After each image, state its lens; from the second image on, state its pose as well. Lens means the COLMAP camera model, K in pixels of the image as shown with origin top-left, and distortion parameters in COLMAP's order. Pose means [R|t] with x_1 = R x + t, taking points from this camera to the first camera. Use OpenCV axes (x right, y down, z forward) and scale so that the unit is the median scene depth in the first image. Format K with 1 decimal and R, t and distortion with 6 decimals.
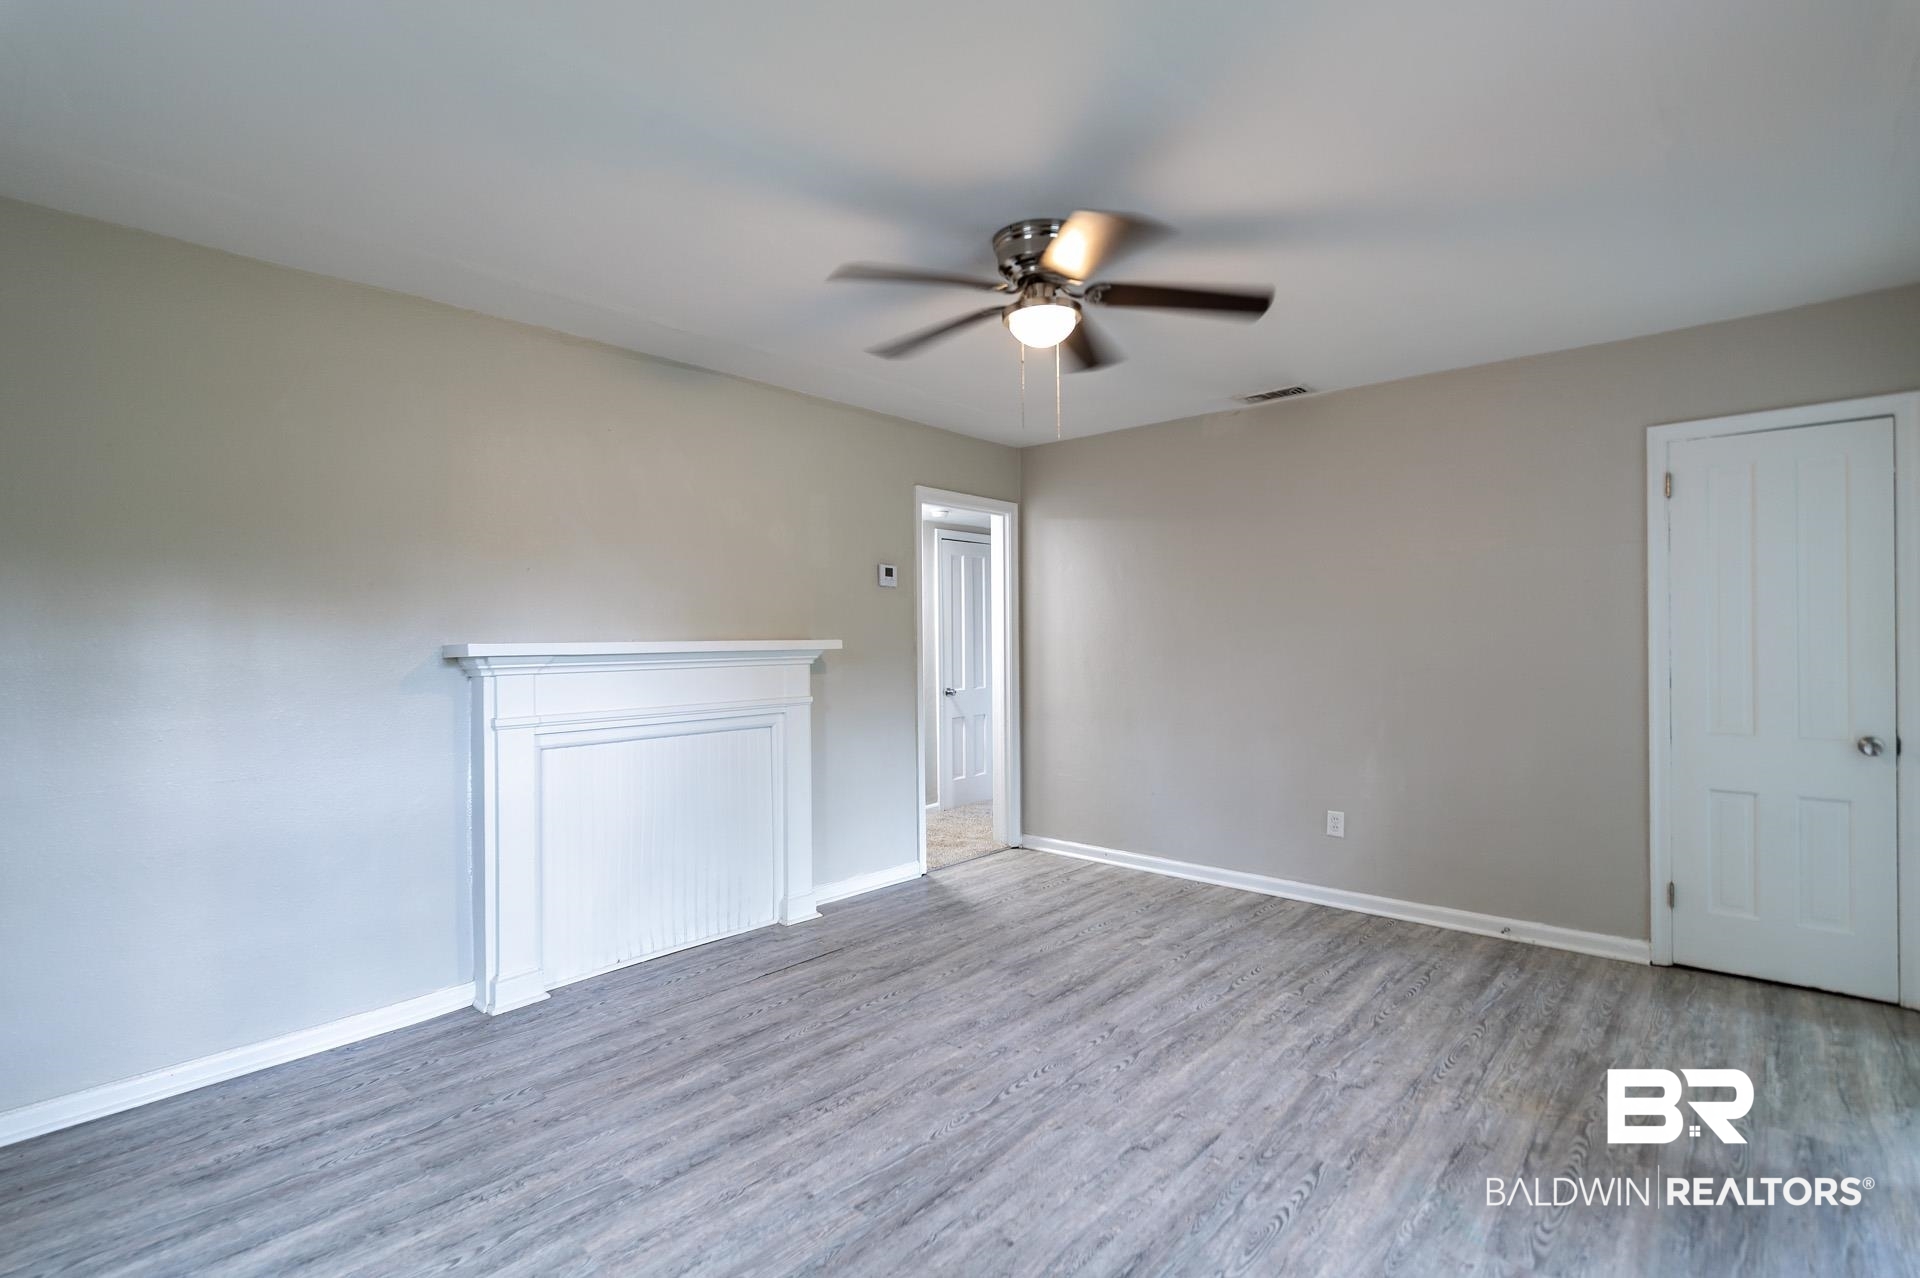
lens RADIAL K [[915.1, 0, 951.2], [0, 915.1, 645.3], [0, 0, 1]] dist [0.002162, -0.000170]
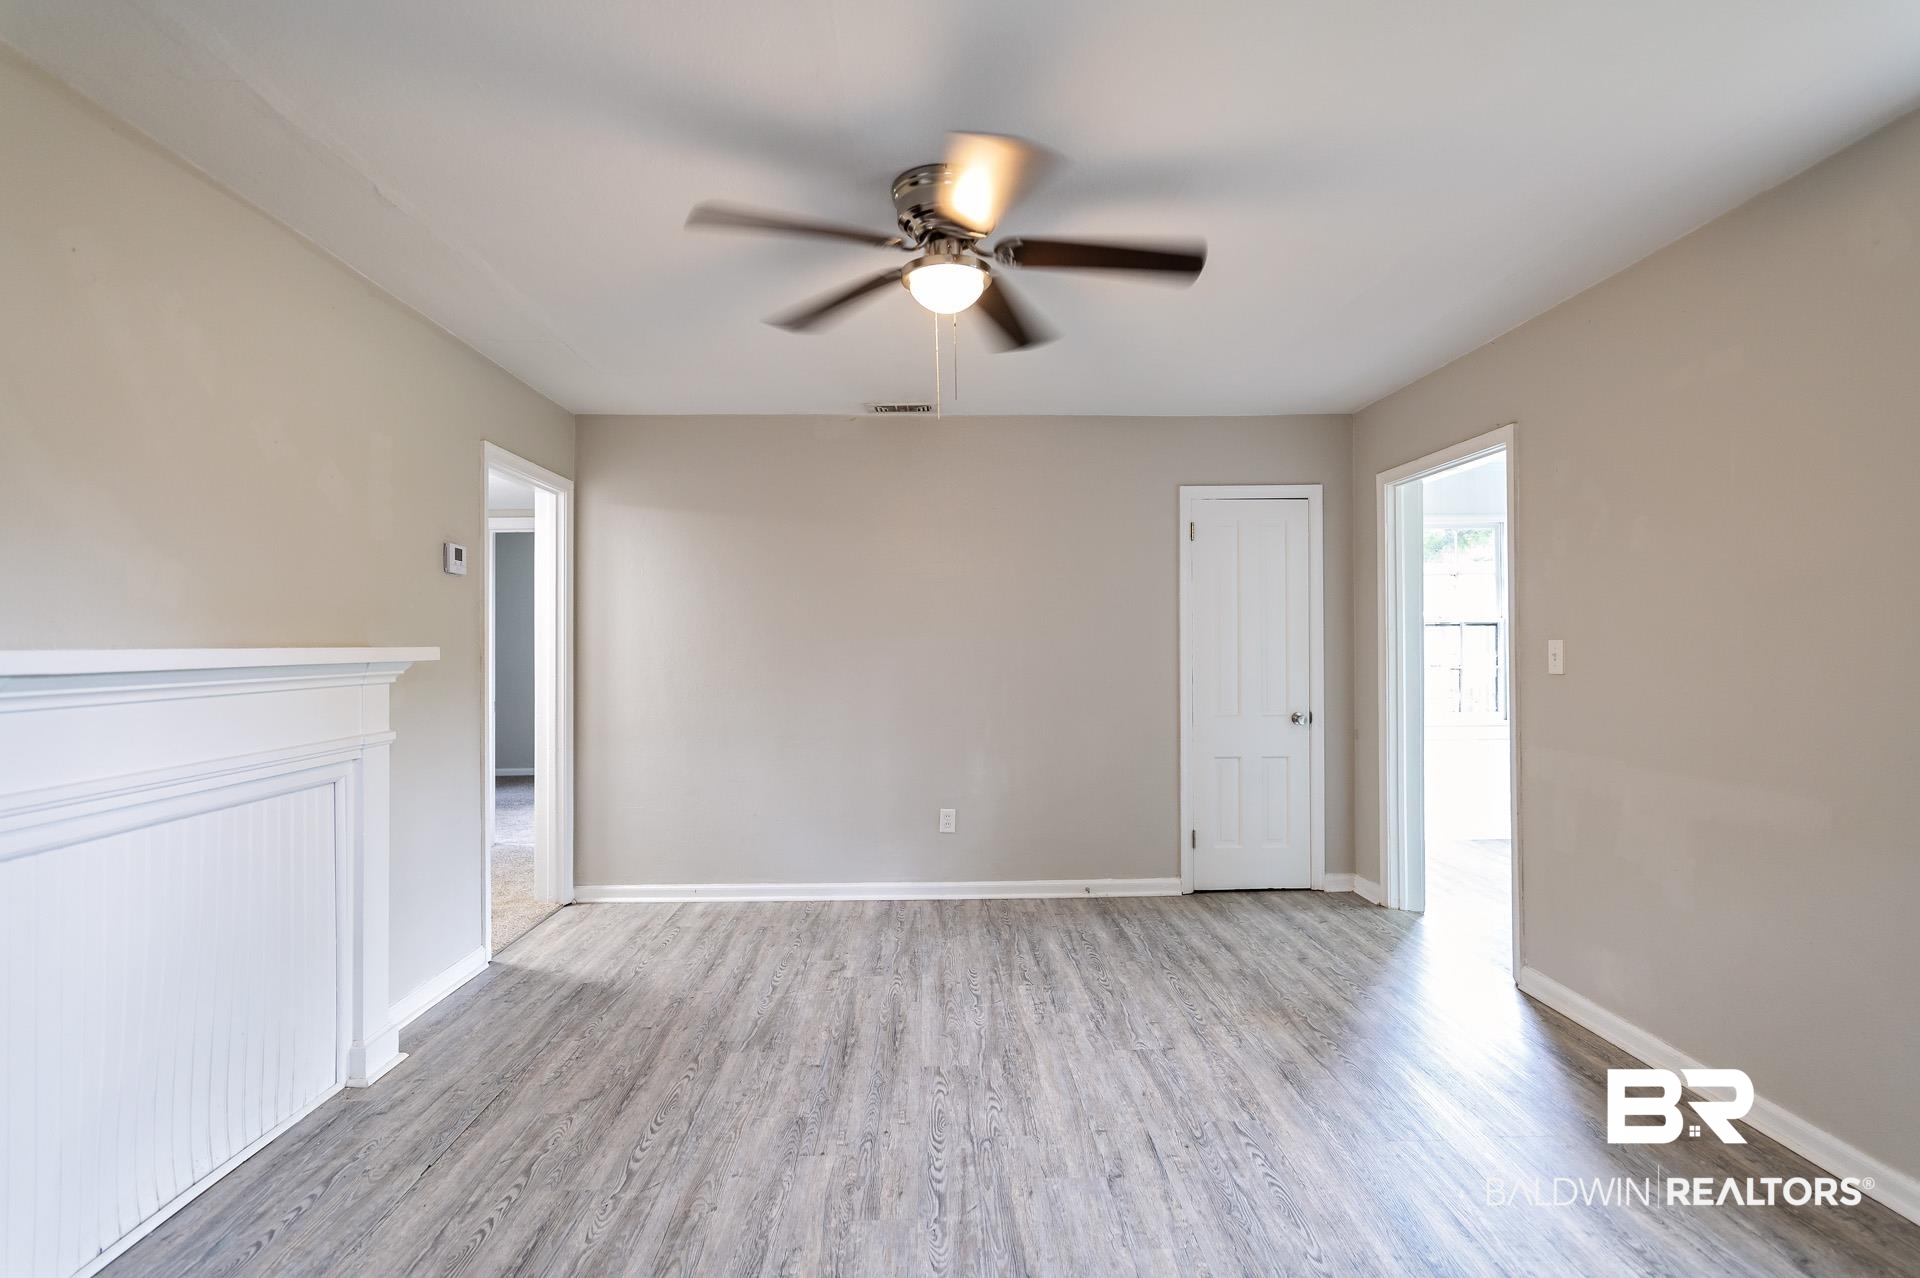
lens RADIAL K [[909.7, 0, 965.2], [0, 909.7, 645.1], [0, 0, 1]] dist [-0.000381, -0.000496]
pose [[0.722774, 0.002860, 0.691079, -0.395206], [0.005049, 0.999943, -0.009419, 0.001027], [-0.691066, 0.010297, 0.722718, 0.290806]]
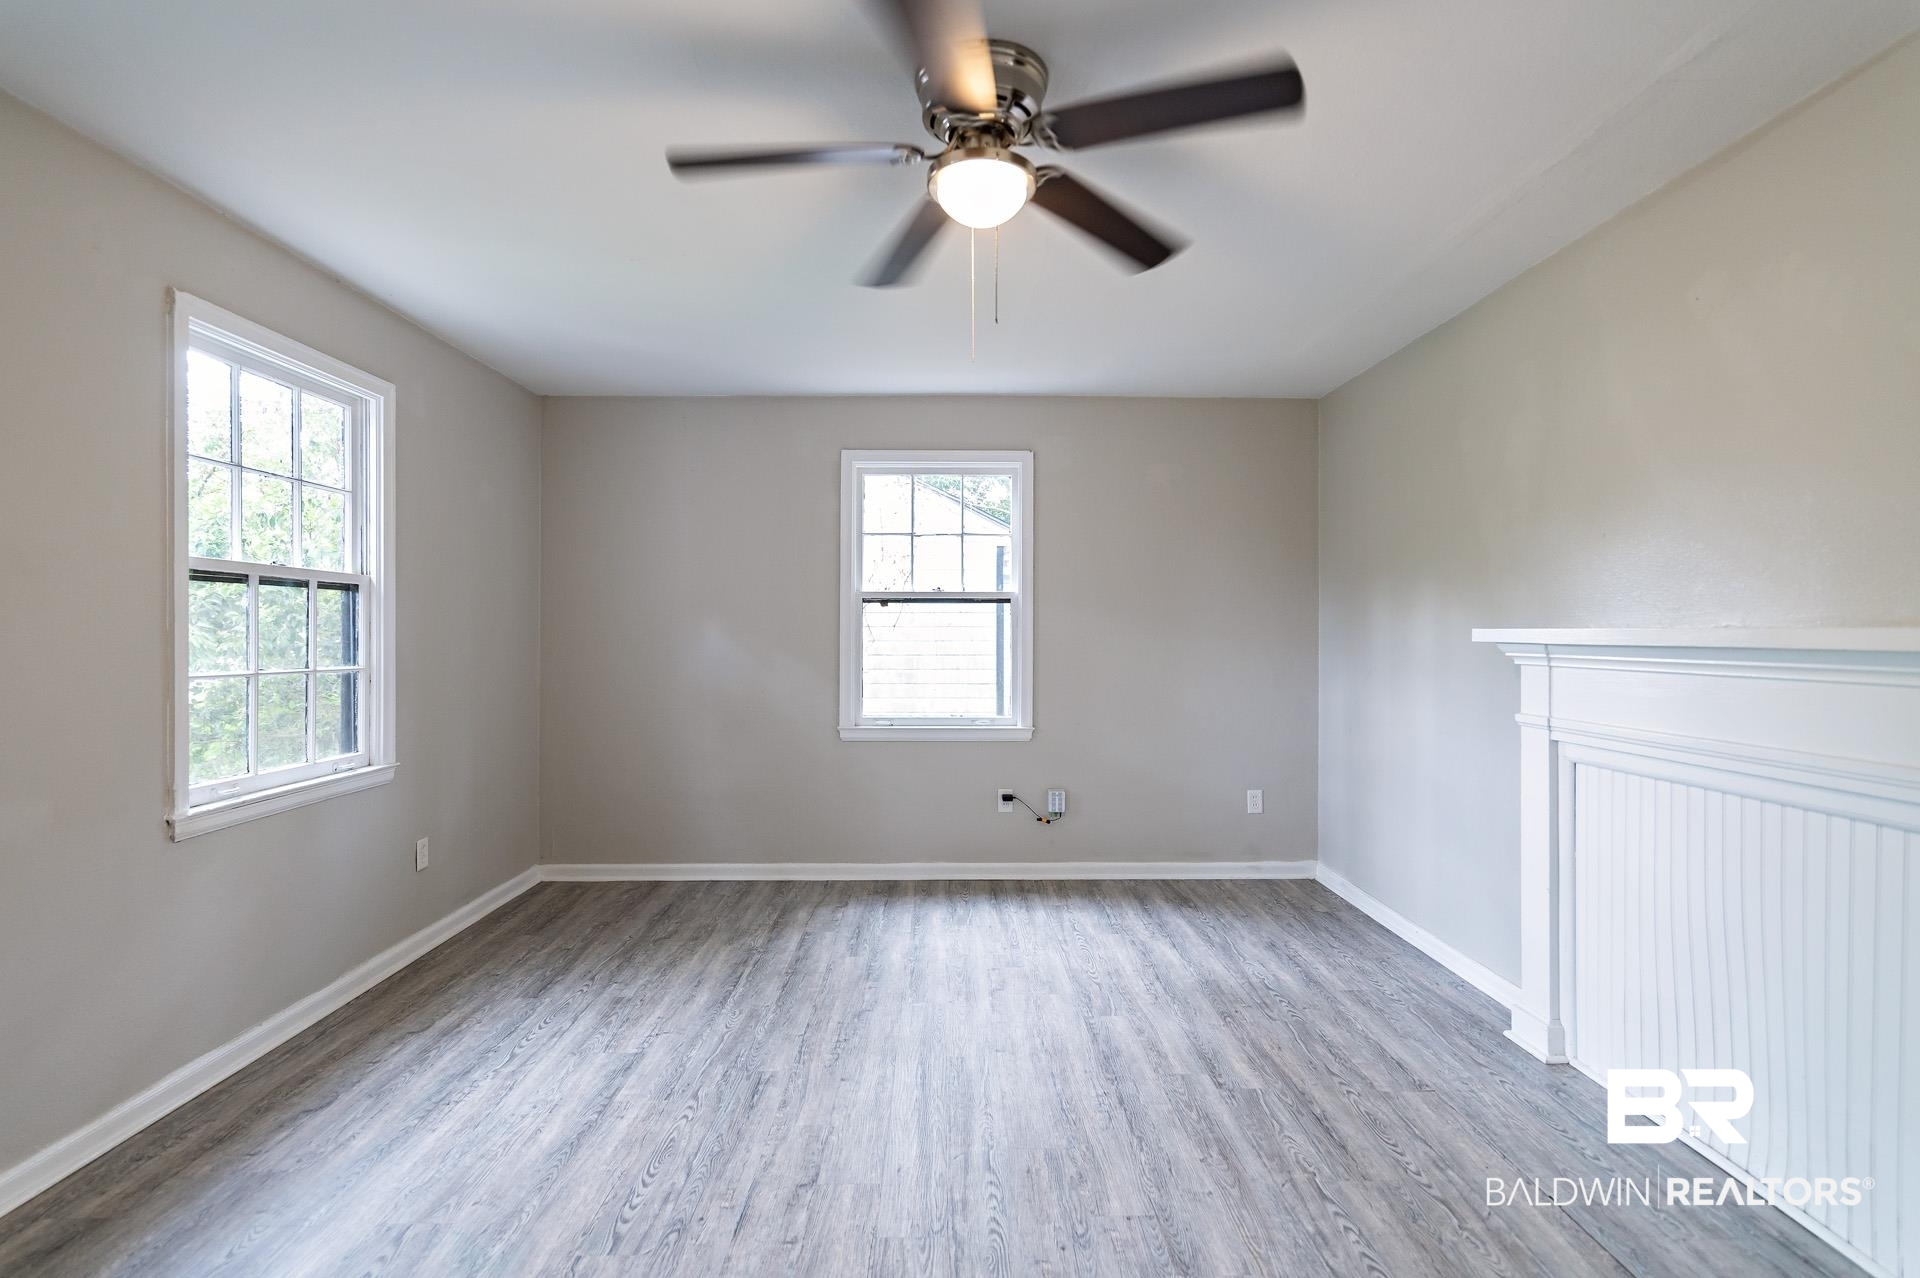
lens RADIAL K [[917.6, 0, 957.3], [0, 917.6, 636.3], [0, 0, 1]] dist [0.001734, 0.000050]
pose [[-0.739723, 0.011036, -0.672821, 0.494092], [-0.002181, 0.999821, 0.018798, -0.010570], [0.672908, 0.015373, -0.739566, 1.238739]]
